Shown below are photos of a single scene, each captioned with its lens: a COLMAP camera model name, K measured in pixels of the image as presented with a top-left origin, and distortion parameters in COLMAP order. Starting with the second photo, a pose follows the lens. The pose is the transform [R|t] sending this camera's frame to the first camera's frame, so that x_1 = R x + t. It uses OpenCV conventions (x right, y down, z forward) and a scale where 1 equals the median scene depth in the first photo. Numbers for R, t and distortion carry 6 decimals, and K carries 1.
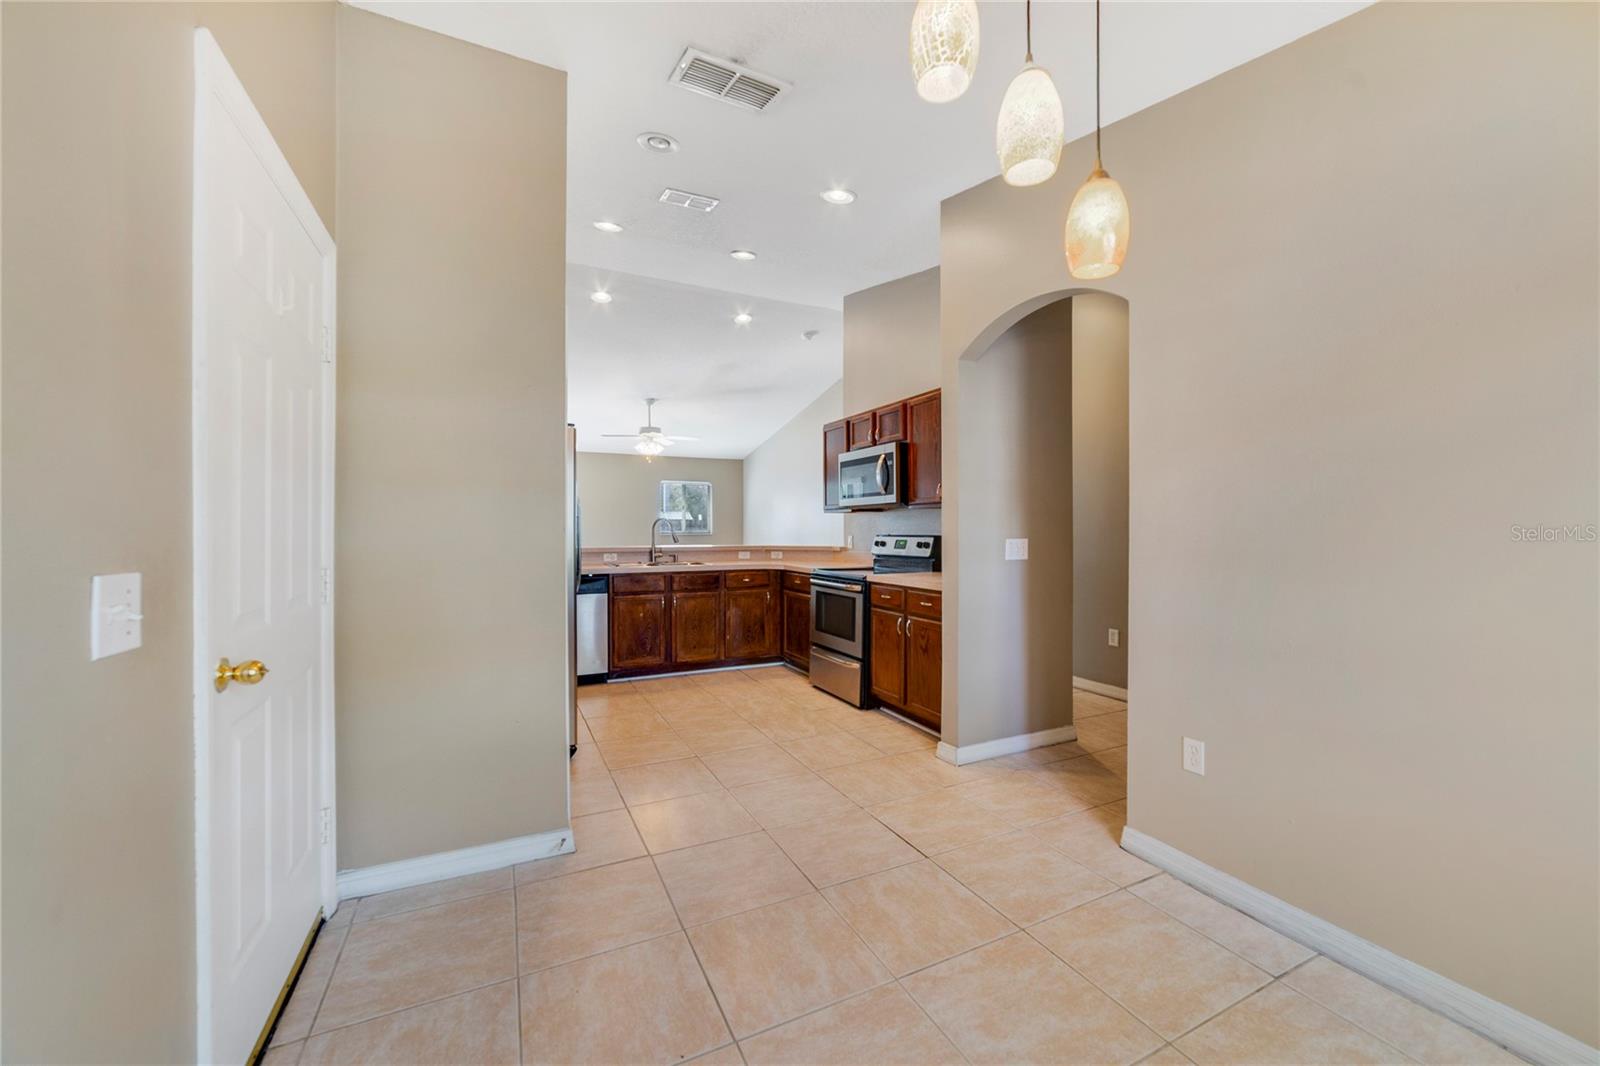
lens RADIAL K [[620.7, 0, 804.7], [0, 620.7, 534.6], [0, 0, 1]] dist [-0.004963, 0.001160]
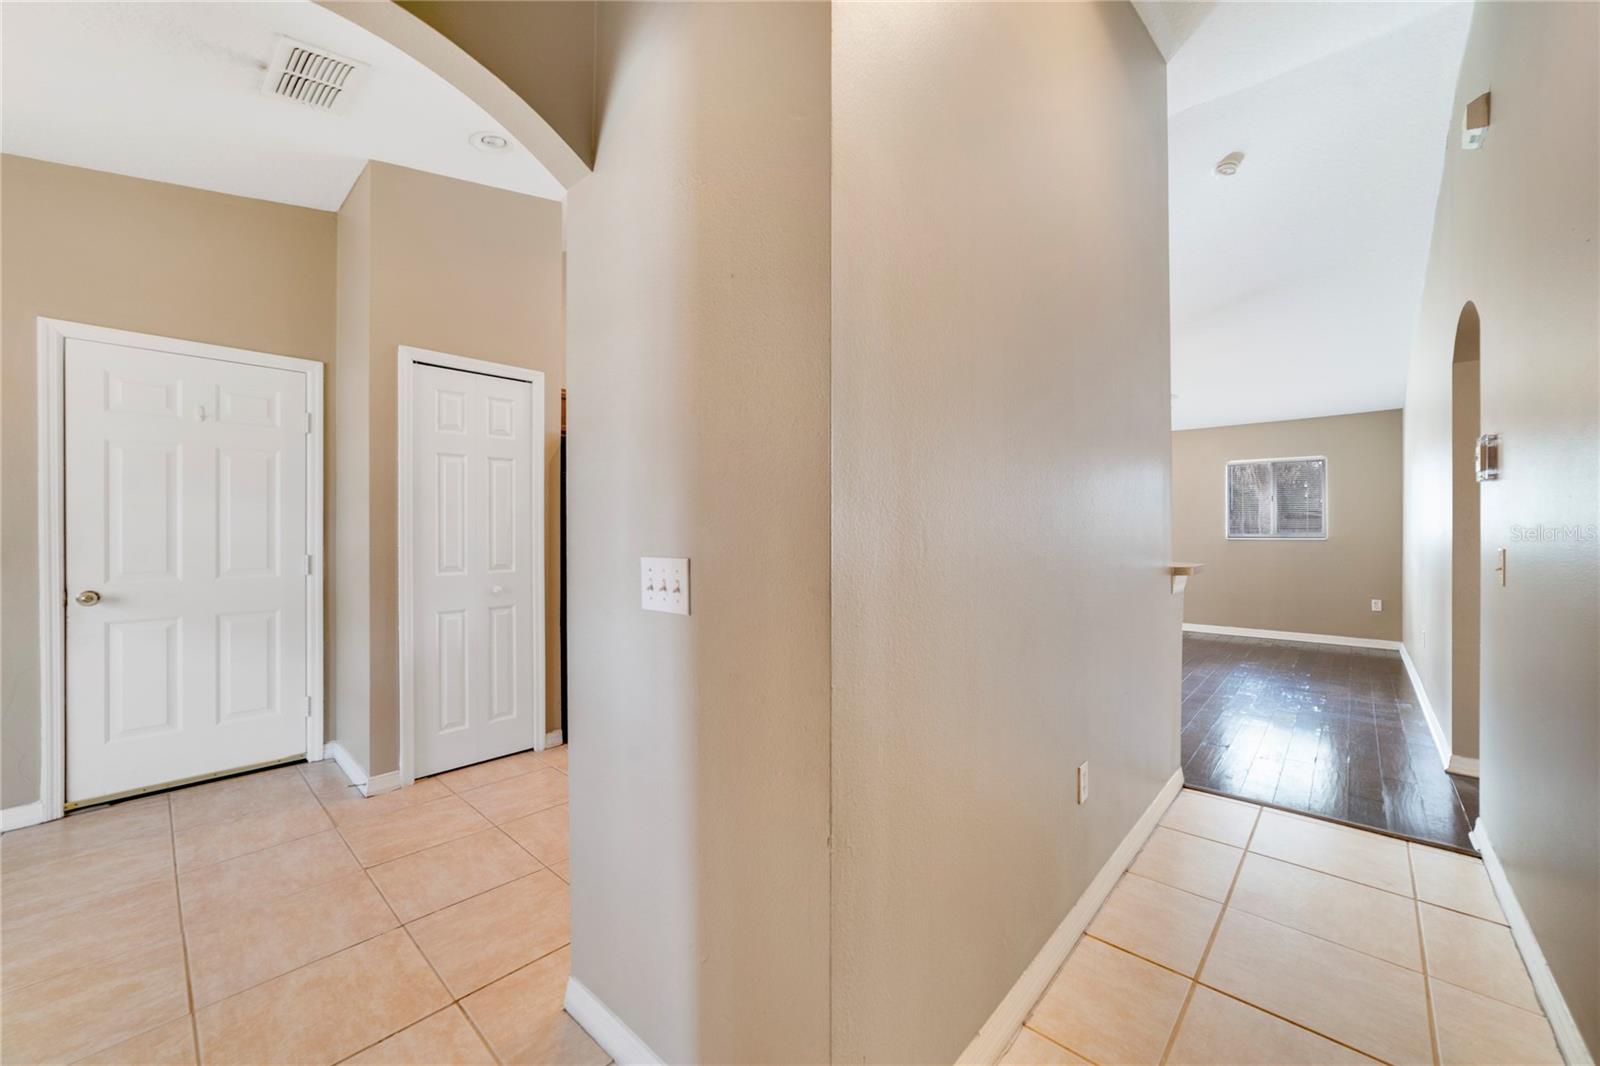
lens RADIAL K [[620.7, 0, 804.7], [0, 620.7, 534.6], [0, 0, 1]] dist [-0.004963, 0.001160]
pose [[0.364254, 0.004816, -0.931287, 0.527108], [-0.008970, 0.999958, 0.001663, -0.006338], [0.931256, 0.007748, 0.364282, 0.671780]]
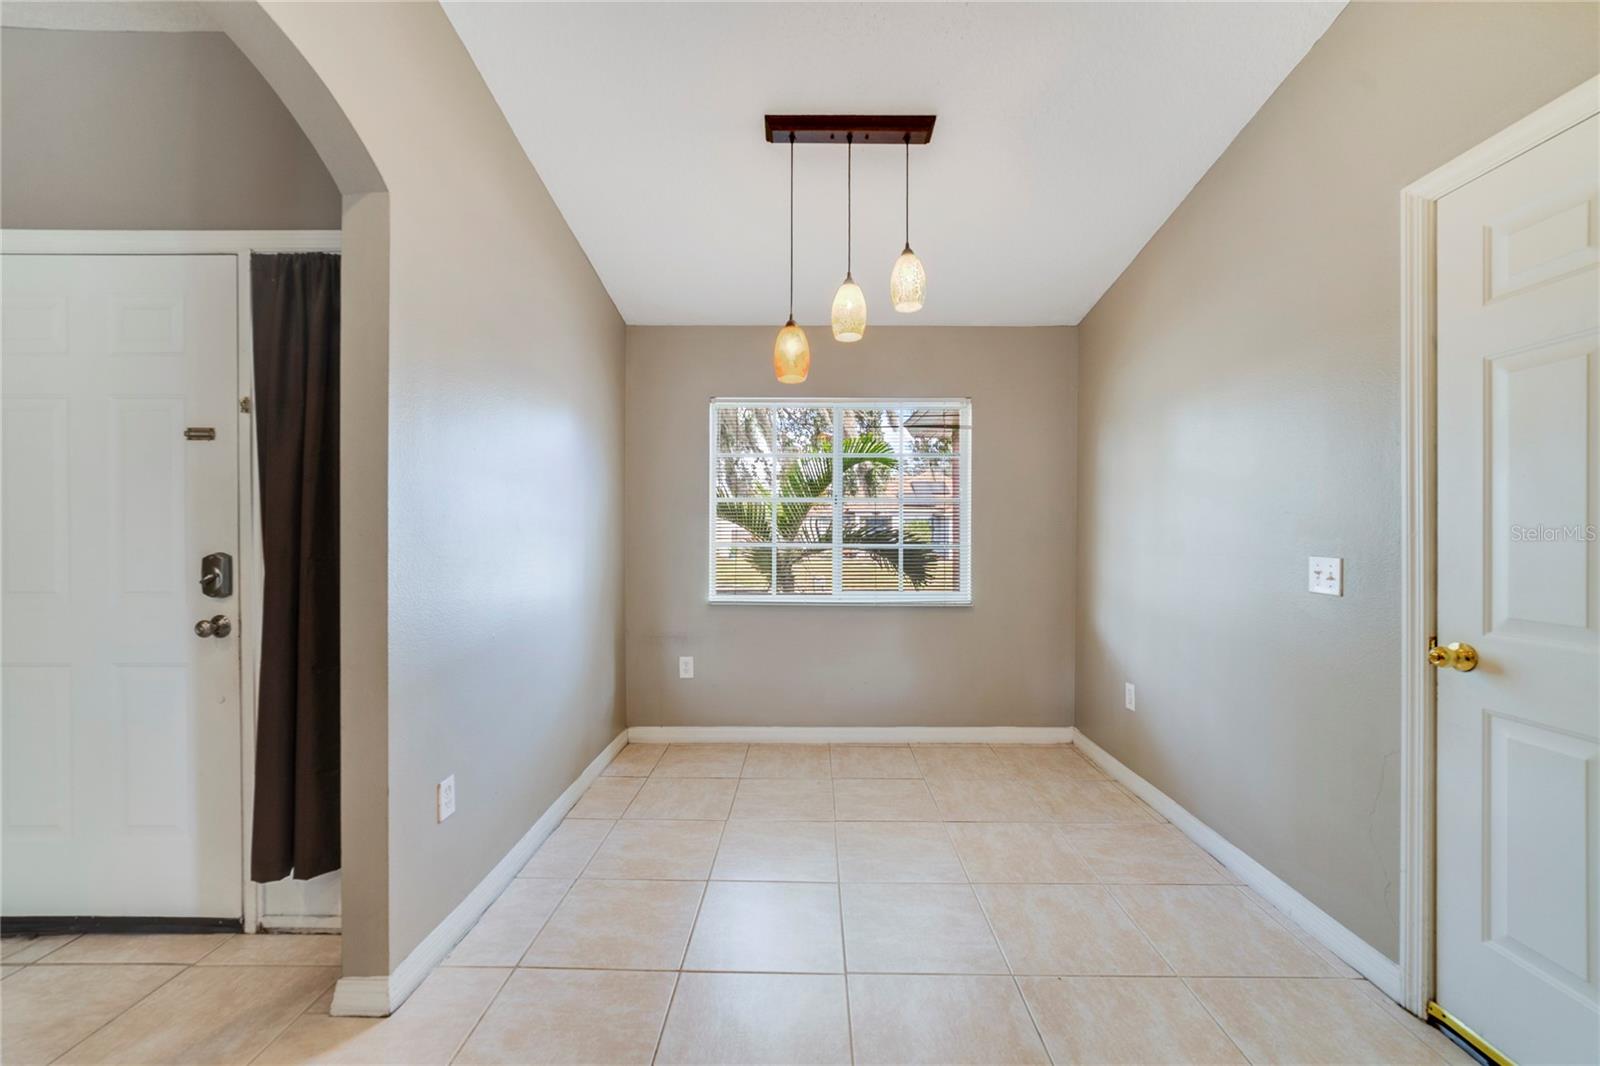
lens RADIAL K [[620.7, 0, 804.7], [0, 620.7, 534.6], [0, 0, 1]] dist [-0.004963, 0.001160]
pose [[-0.892213, -0.003393, 0.451602, -0.090260], [0.001547, 0.999943, 0.010570, -0.006839], [-0.451612, 0.010129, -0.892157, 0.692673]]
